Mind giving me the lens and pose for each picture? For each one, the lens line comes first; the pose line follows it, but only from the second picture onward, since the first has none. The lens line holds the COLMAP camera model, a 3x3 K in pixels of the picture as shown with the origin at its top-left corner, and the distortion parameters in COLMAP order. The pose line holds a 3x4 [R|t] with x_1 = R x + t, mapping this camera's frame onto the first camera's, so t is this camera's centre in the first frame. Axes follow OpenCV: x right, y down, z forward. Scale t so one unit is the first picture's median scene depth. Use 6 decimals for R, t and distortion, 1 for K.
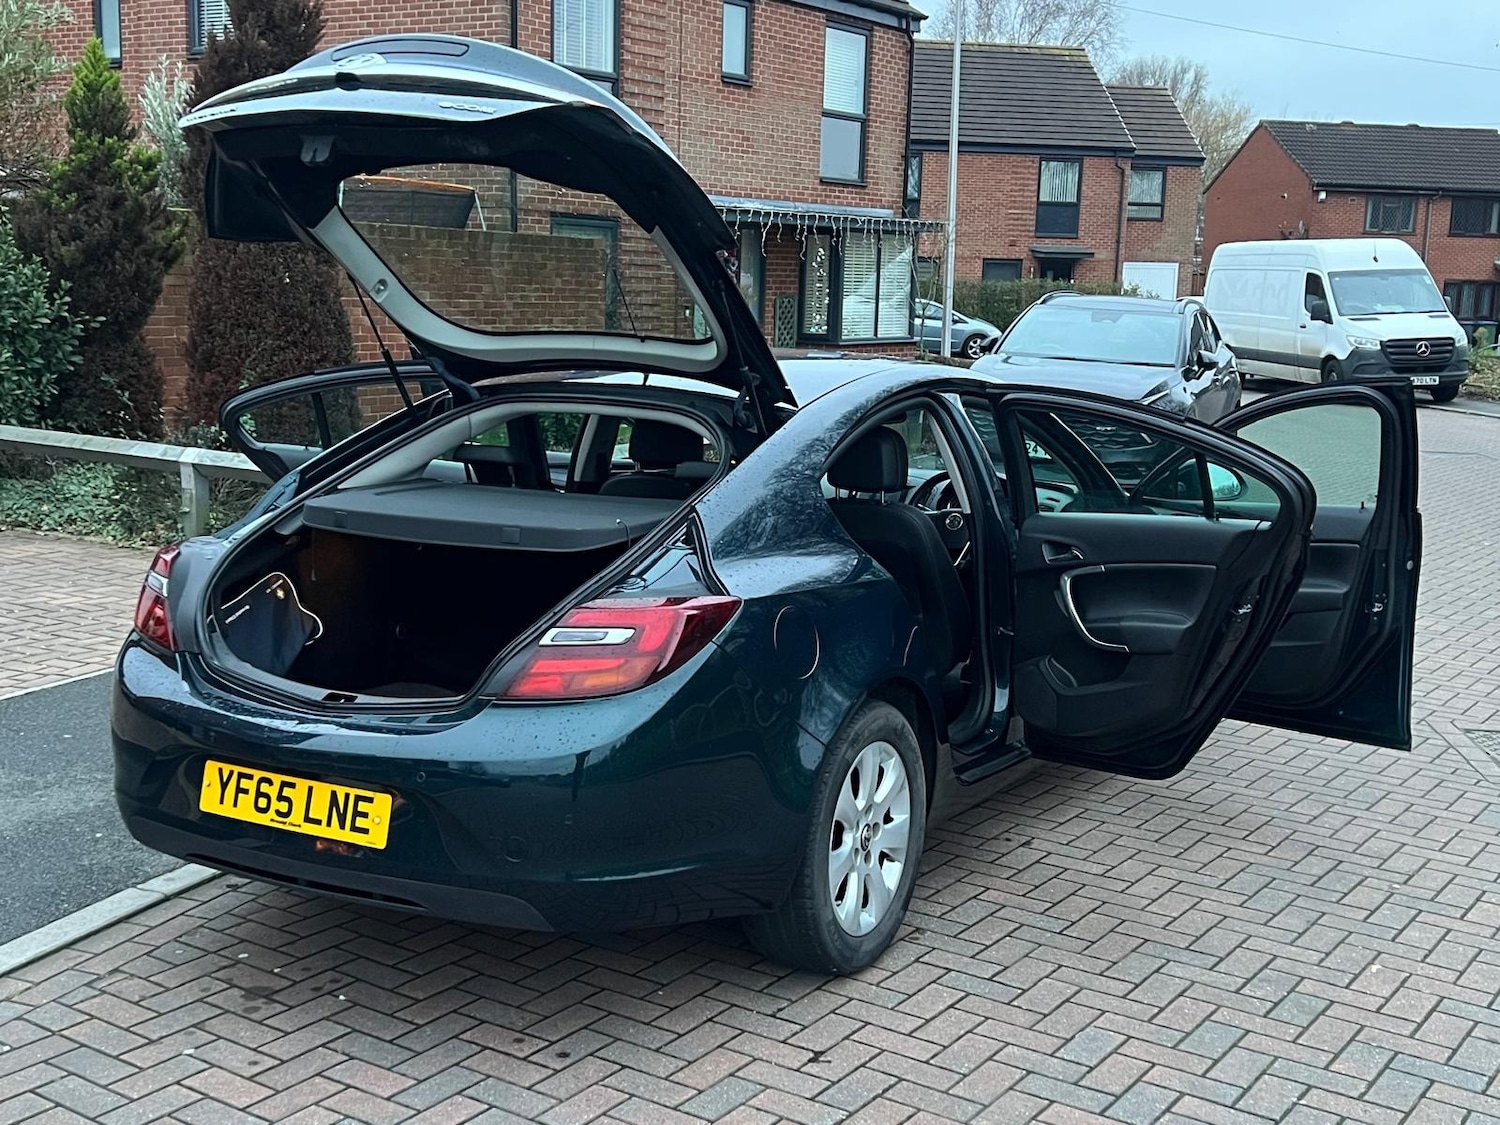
lens RADIAL K [[1781.3, 0, 742.4], [0, 1781.3, 562.9], [0, 0, 1]] dist [0.166797, -0.410306]
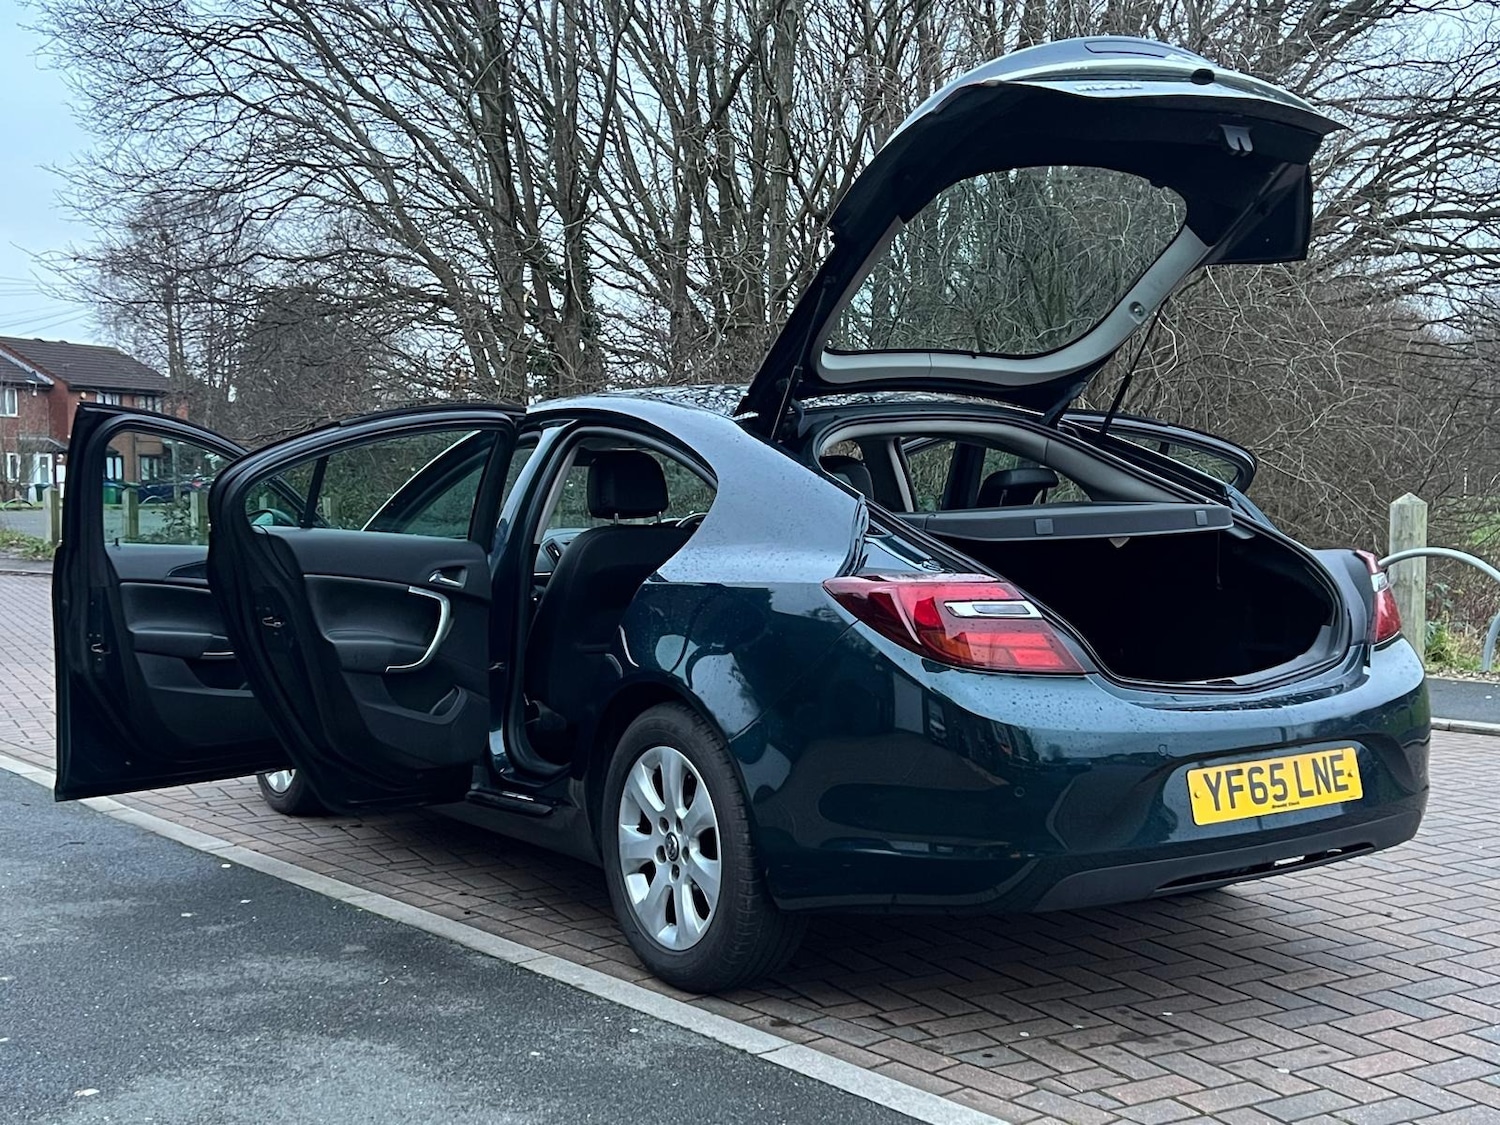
lens RADIAL K [[1782.8, 0, 750.0], [0, 1782.8, 562.5], [0, 0, 1]] dist [0.150110, -0.346820]
pose [[0.455080, -0.074755, 0.887307, -1.236966], [0.159026, 0.987273, 0.001617, -0.034745], [-0.876135, 0.140369, 0.461177, 0.770081]]
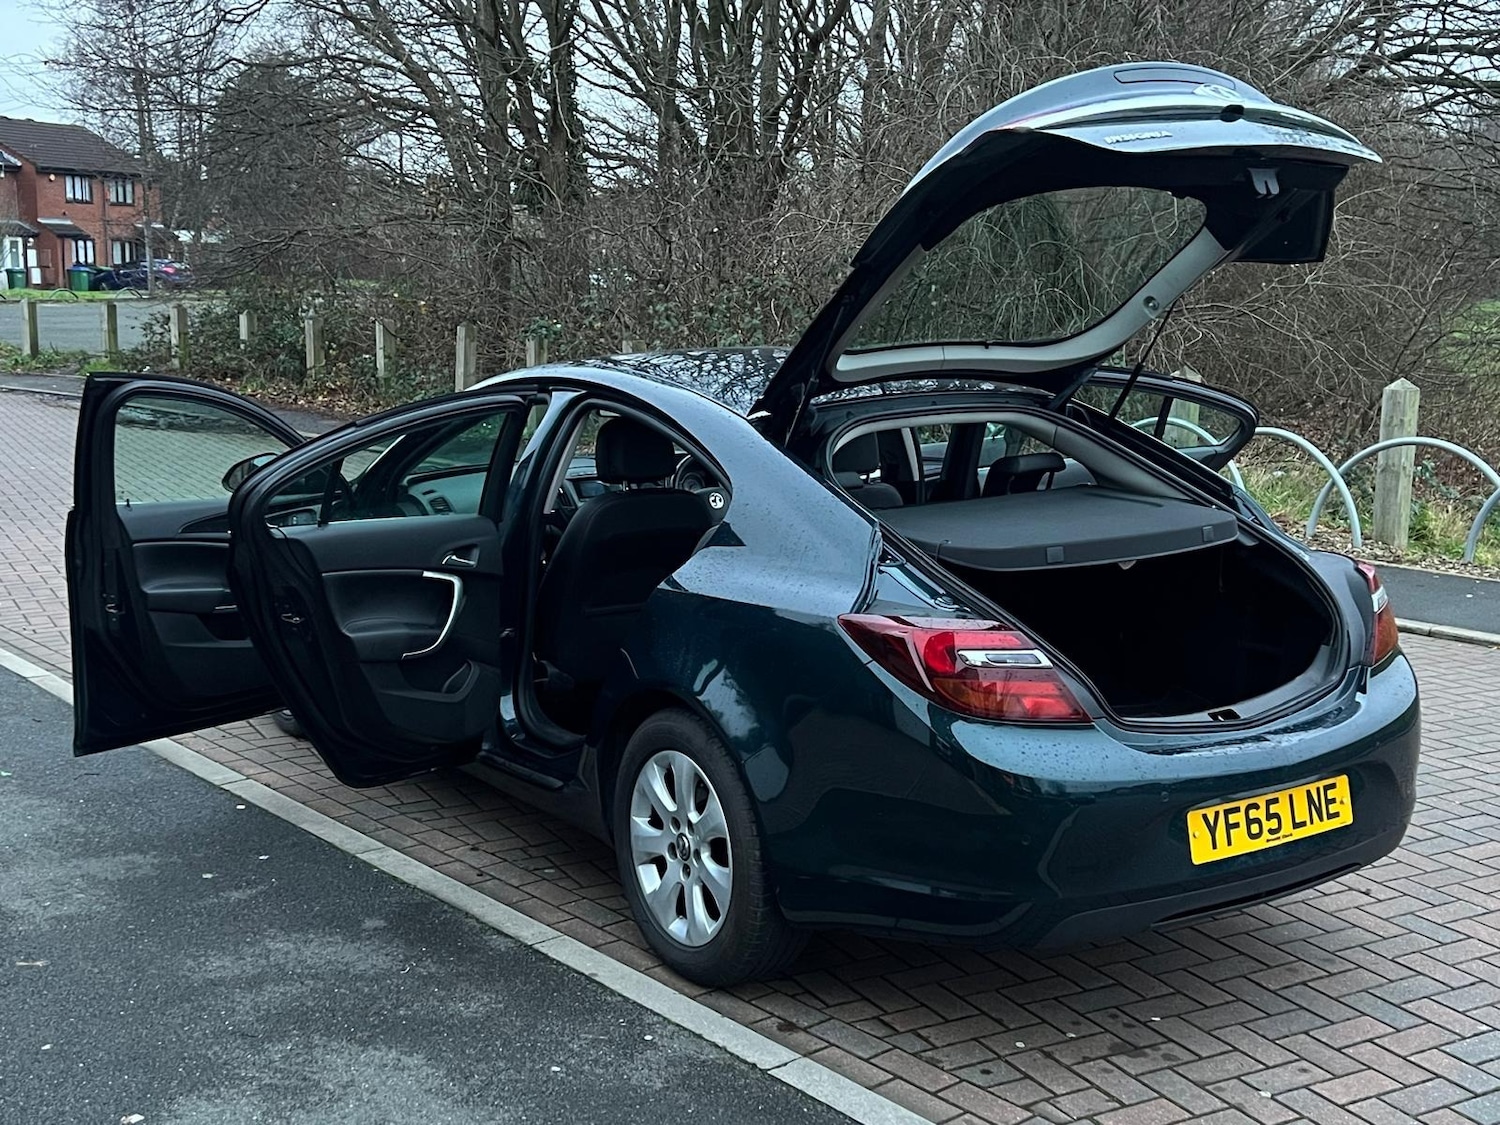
lens RADIAL K [[1782.8, 0, 750.0], [0, 1782.8, 562.5], [0, 0, 1]] dist [0.150110, -0.346820]
pose [[0.446360, -0.173419, 0.877889, -1.243672], [0.143671, 0.982203, 0.120976, -0.174432], [-0.883245, 0.072128, 0.463331, 0.766748]]
